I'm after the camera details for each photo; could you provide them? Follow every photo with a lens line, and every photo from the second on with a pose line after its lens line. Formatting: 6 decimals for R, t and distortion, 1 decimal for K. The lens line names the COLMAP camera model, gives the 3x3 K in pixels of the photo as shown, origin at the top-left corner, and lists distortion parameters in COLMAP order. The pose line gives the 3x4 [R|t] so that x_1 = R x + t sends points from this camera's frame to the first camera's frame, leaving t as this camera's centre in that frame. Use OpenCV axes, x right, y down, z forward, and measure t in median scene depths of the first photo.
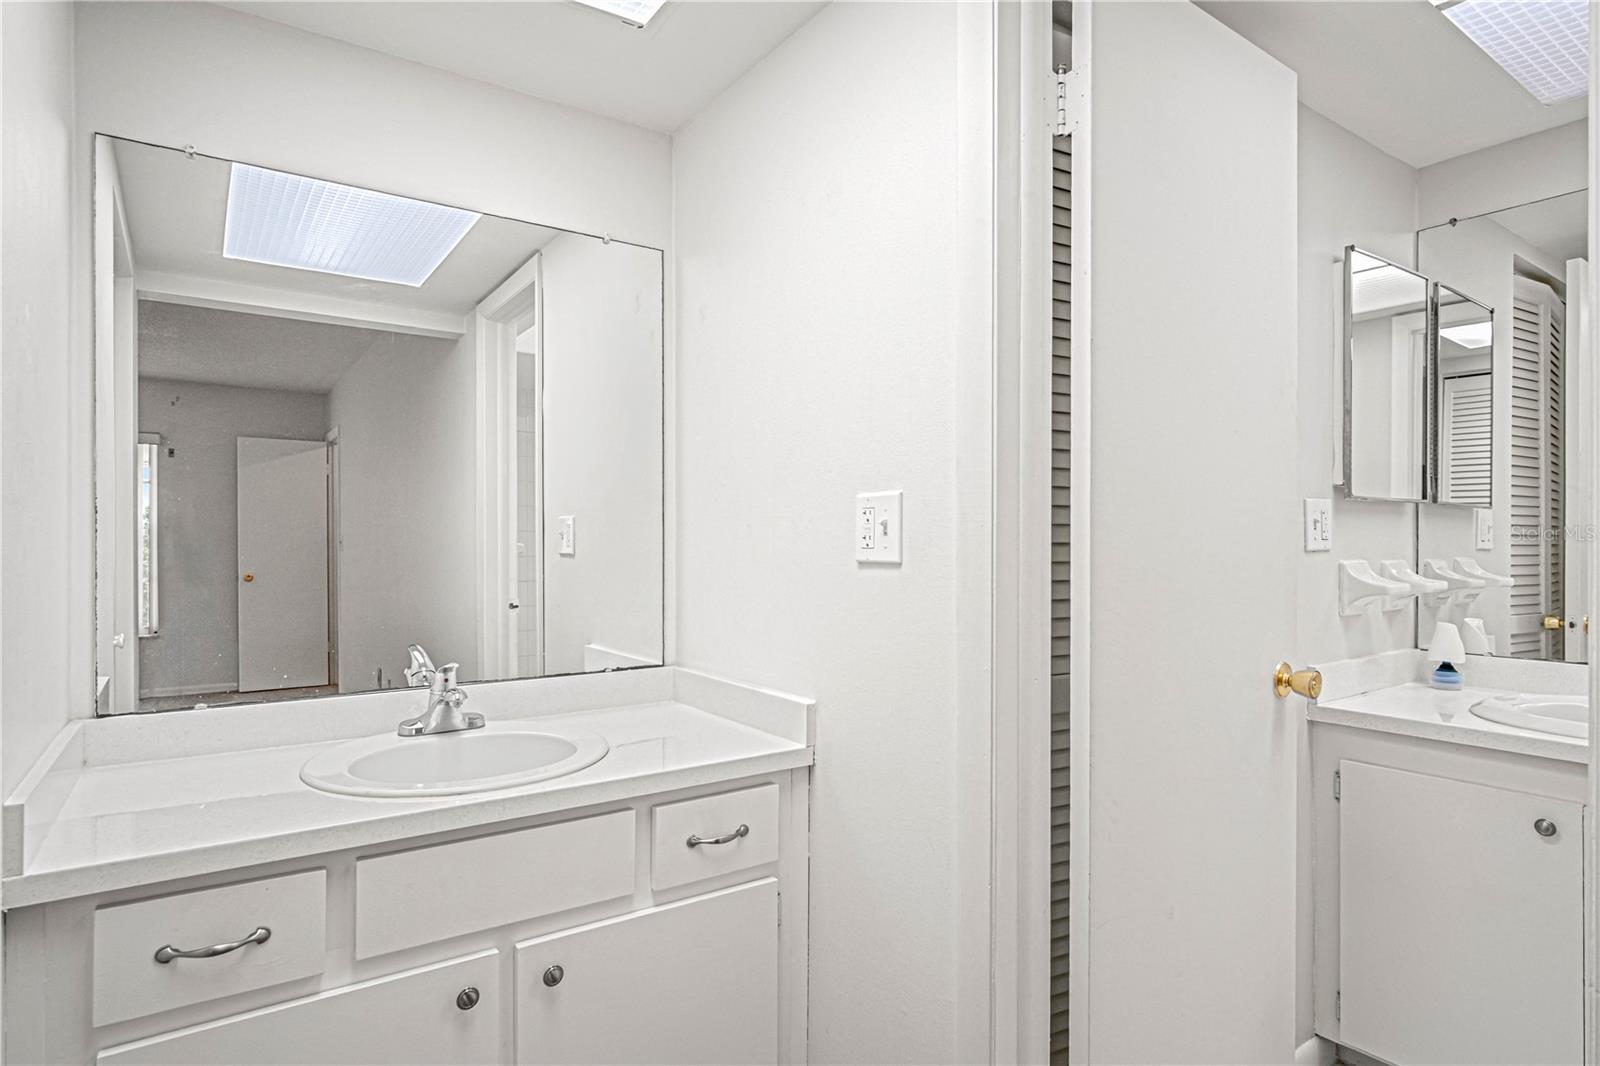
lens RADIAL K [[865.6, 0, 809.1], [0, 865.6, 548.3], [0, 0, 1]] dist [-0.022149, -0.001123]
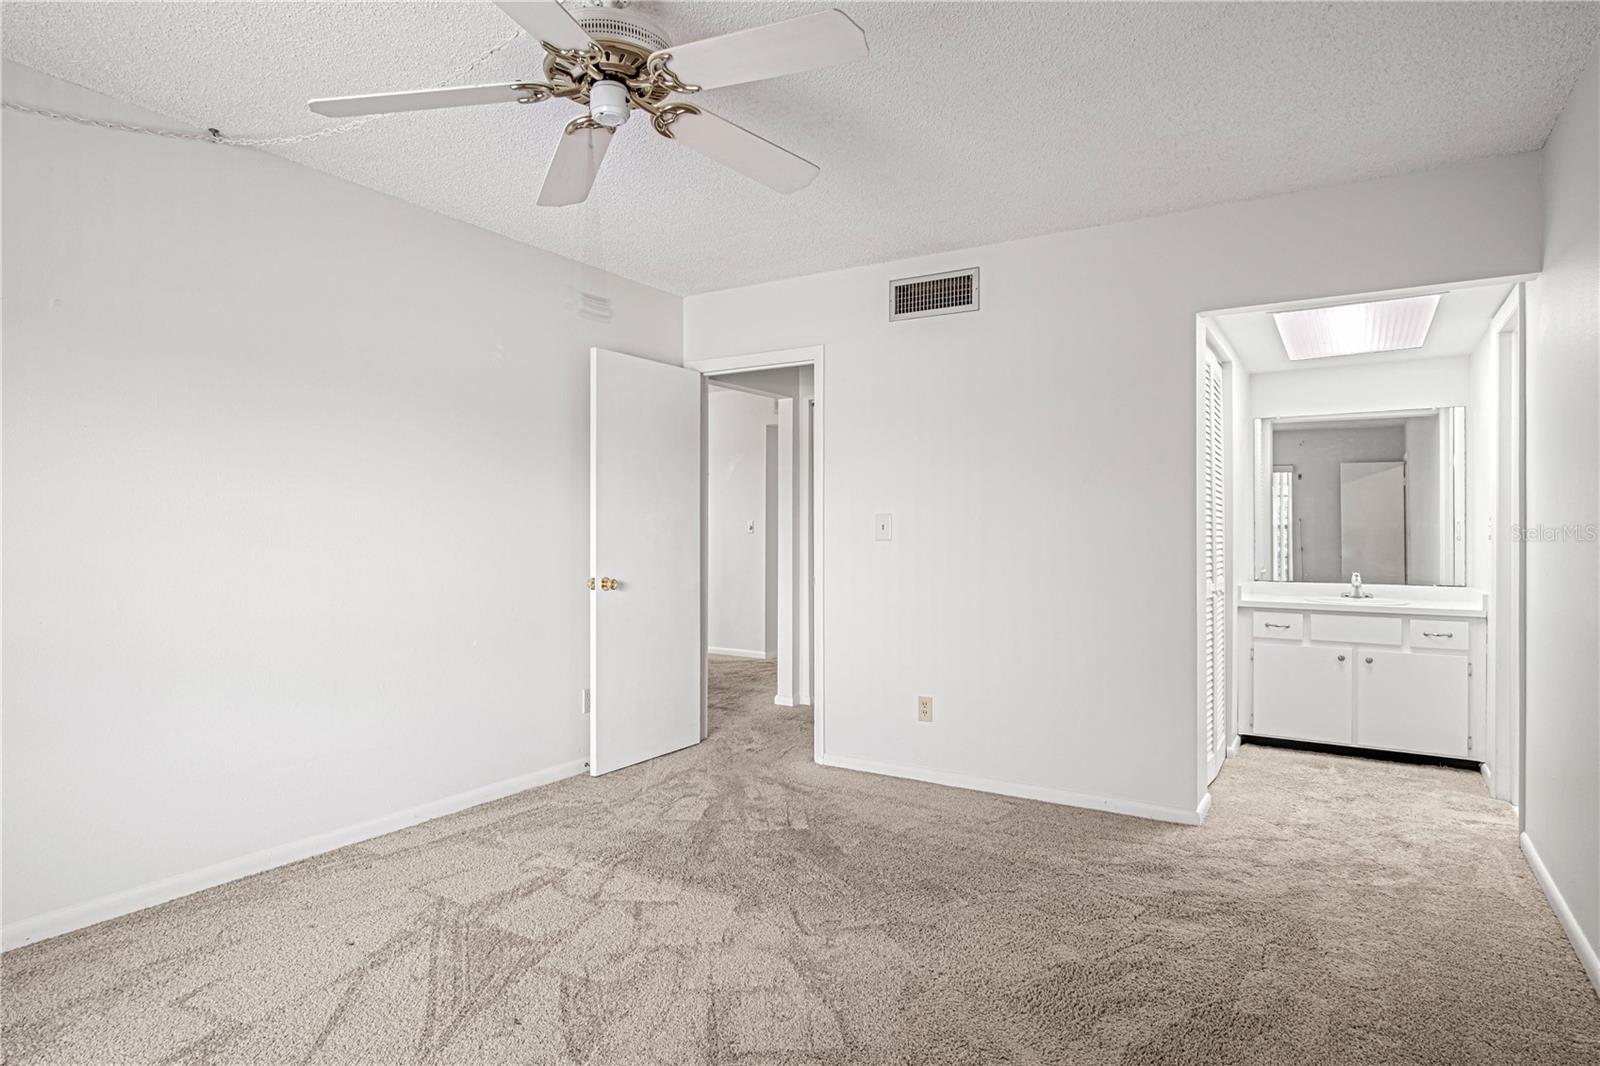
lens RADIAL K [[865.6, 0, 808.2], [0, 865.6, 538.7], [0, 0, 1]] dist [-0.022149, -0.001123]
pose [[0.381913, 0.002975, -0.924194, 1.680315], [-0.005010, 0.999987, 0.001148, 0.016331], [0.924185, 0.004191, 0.381923, -1.993110]]
